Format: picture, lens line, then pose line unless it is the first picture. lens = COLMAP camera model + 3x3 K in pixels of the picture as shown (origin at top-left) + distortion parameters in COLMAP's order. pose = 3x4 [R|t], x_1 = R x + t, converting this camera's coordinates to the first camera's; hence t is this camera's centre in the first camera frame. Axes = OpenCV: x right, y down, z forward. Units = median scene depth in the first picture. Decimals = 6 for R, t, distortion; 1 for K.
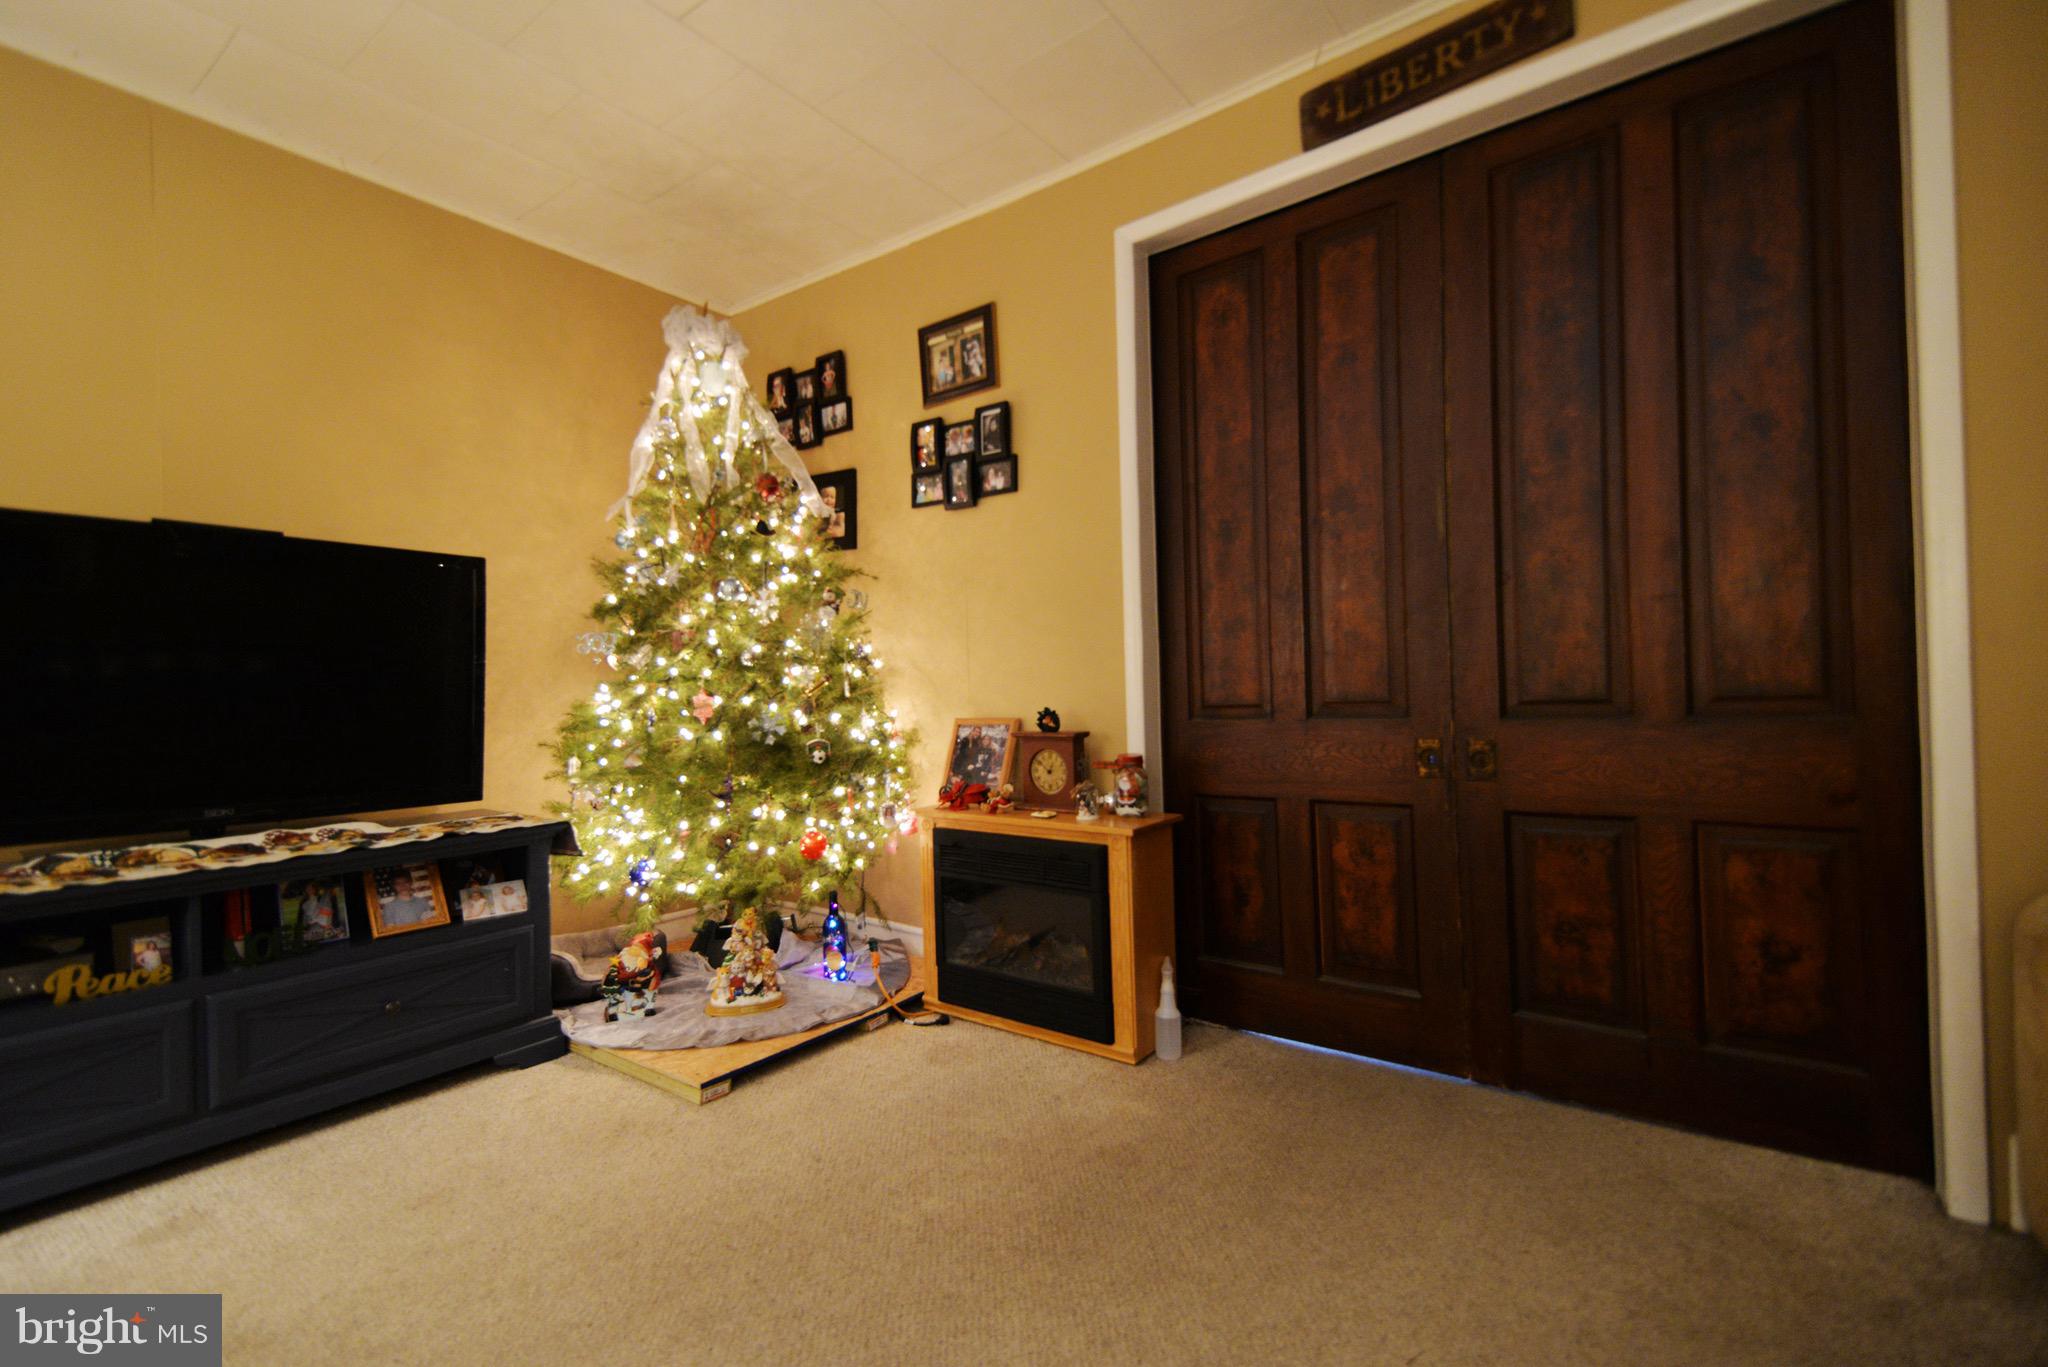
lens RADIAL K [[913.7, 0, 1024.0], [0, 913.7, 683.5], [0, 0, 1]] dist [0.001015, 0.000092]
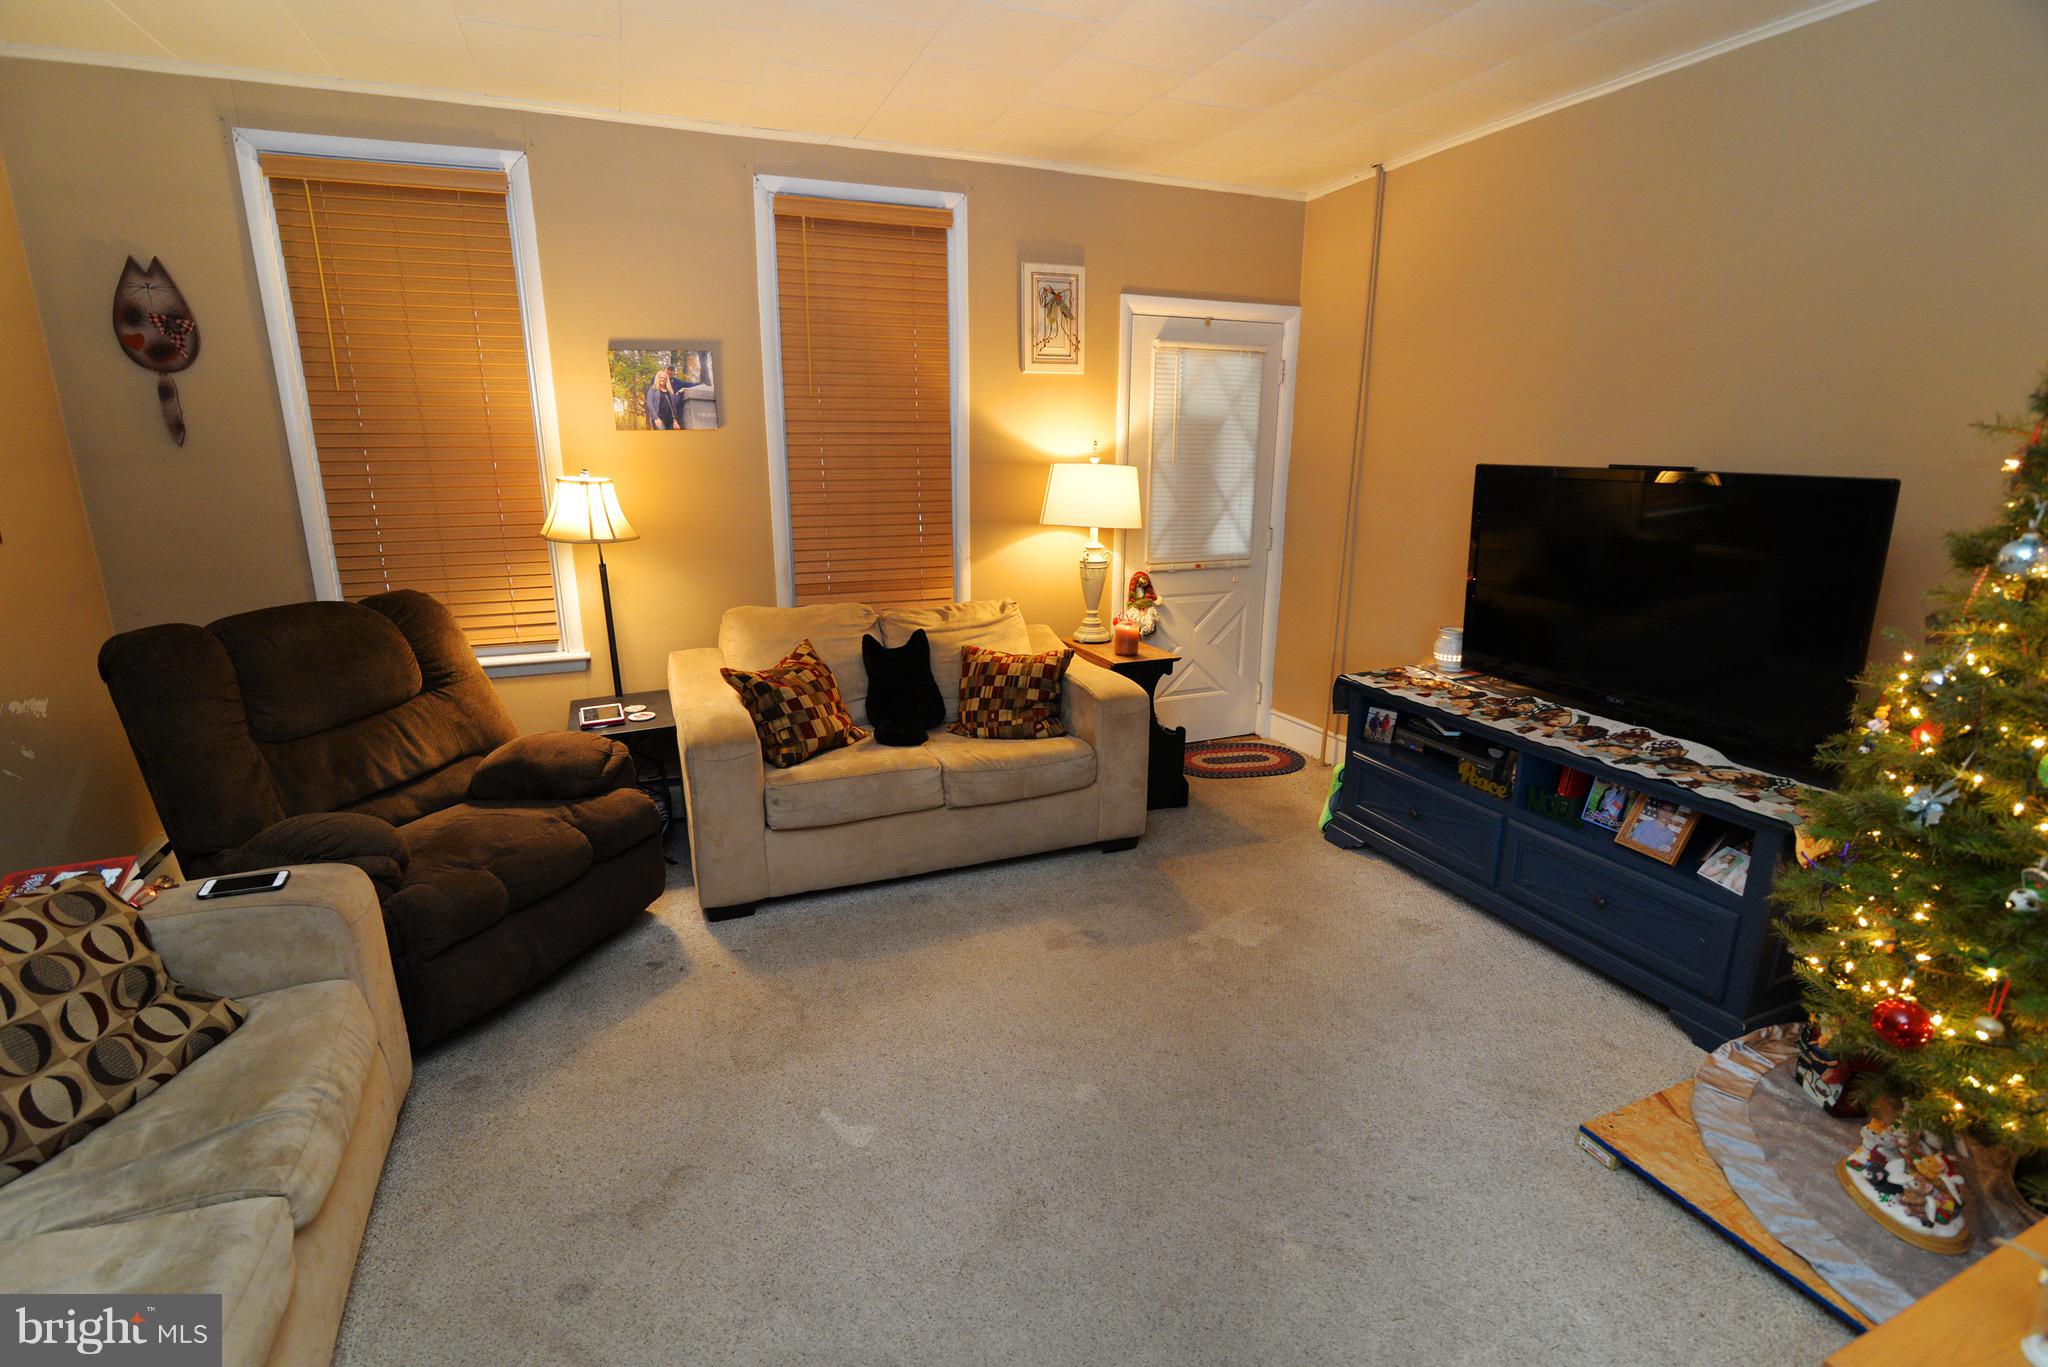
lens RADIAL K [[913.7, 0, 1024.0], [0, 913.7, 683.5], [0, 0, 1]] dist [0.001015, 0.000092]
pose [[-0.501820, 0.233962, -0.832730, 0.560480], [0.017515, 0.965275, 0.260646, -0.220716], [0.864795, 0.116212, -0.488493, 0.901365]]
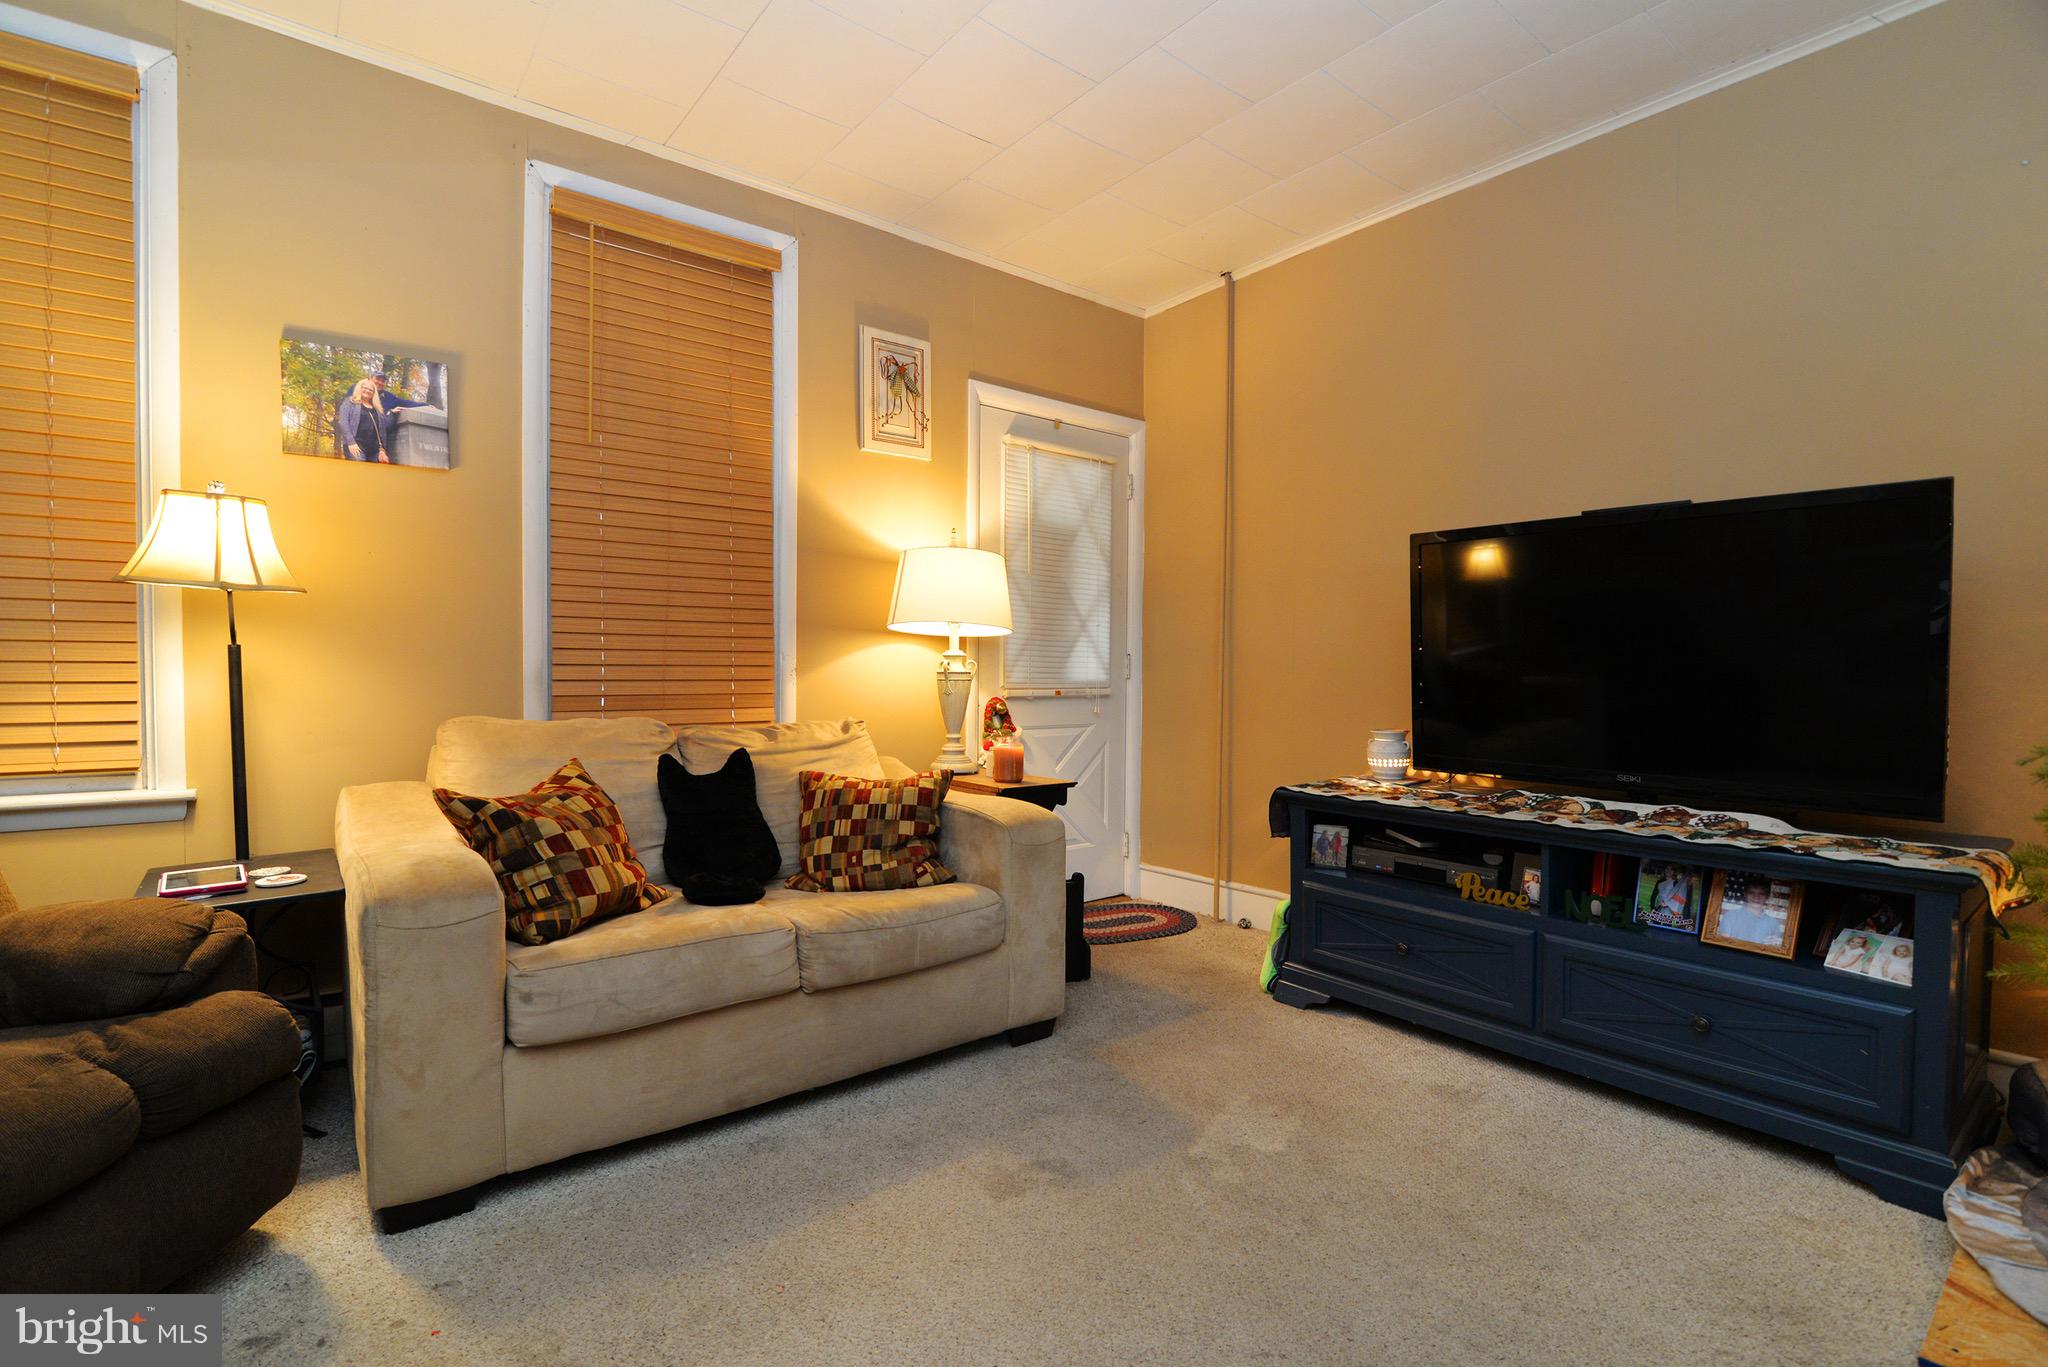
lens RADIAL K [[924.9, 0, 1014.6], [0, 924.9, 691.9], [0, 0, 1]] dist [-0.011994, 0.000022]
pose [[-0.258596, 0.047693, -0.964807, 0.328420], [0.010917, 0.998861, 0.046450, -0.017172], [0.965924, 0.001479, -0.258822, 0.582729]]
